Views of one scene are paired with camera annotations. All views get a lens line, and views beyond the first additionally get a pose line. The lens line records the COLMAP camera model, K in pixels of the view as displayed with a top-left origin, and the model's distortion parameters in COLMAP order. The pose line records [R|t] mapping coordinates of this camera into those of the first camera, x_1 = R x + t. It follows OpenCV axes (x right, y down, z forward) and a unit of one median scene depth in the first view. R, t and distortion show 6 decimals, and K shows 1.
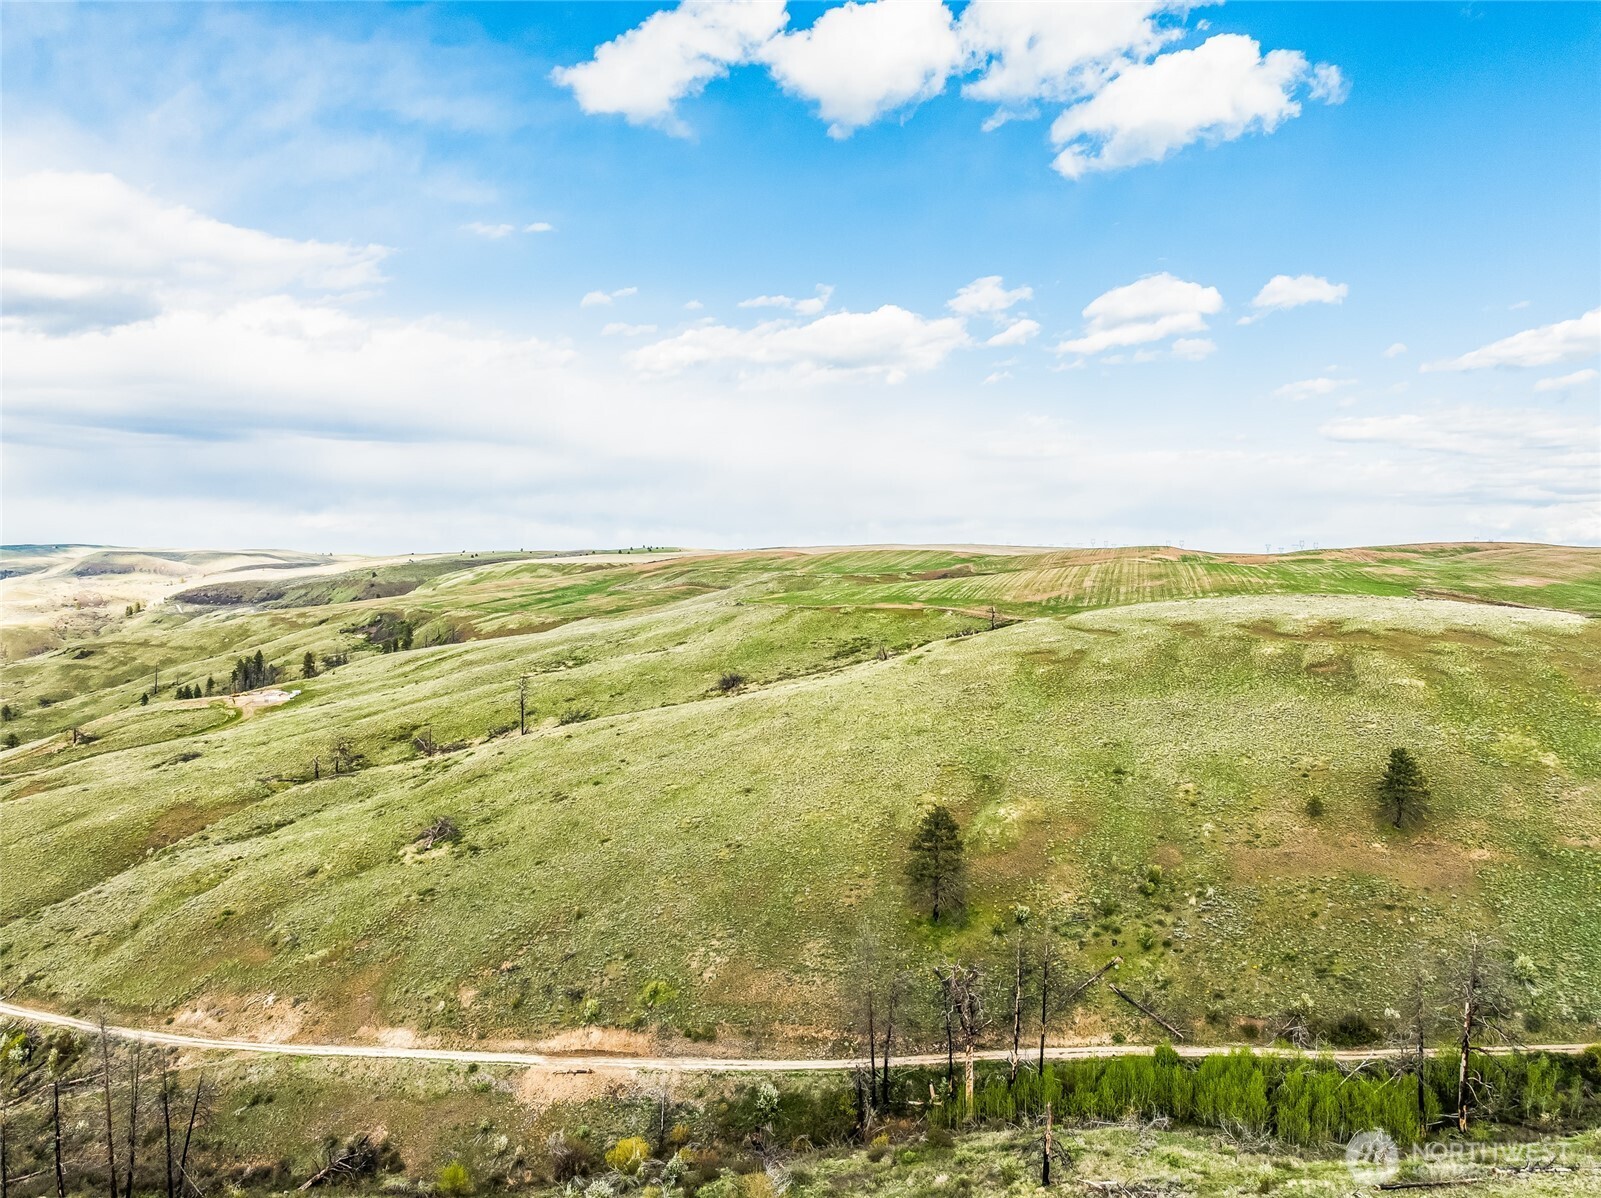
lens RADIAL K [[1123.2, 0, 800.5], [0, 1123.2, 599.0], [0, 0, 1]] dist [-0.033482, 0.023693]
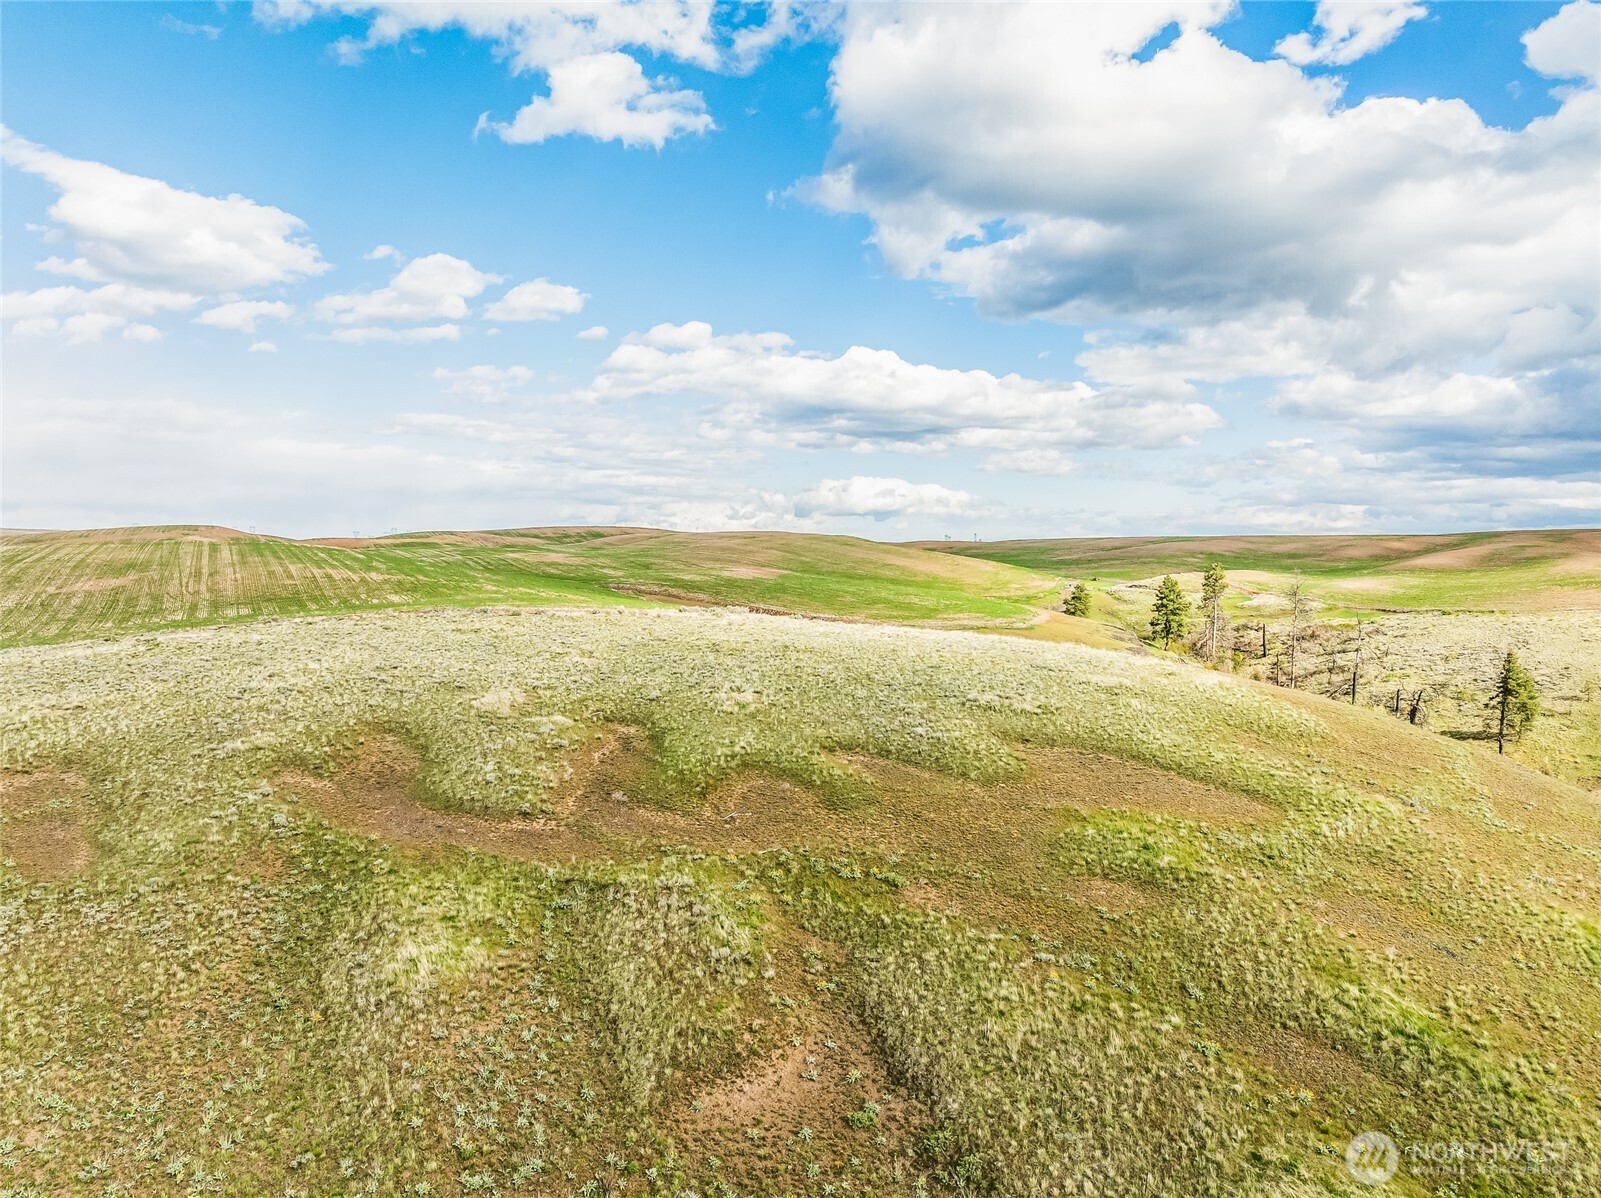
lens RADIAL K [[1123.2, 0, 800.5], [0, 1123.2, 599.0], [0, 0, 1]] dist [-0.033482, 0.023693]
pose [[0.713683, -0.027960, 0.699910, 0.306006], [0.024013, 0.999592, 0.015447, -0.013001], [-0.700057, 0.005783, 0.714064, 0.751592]]
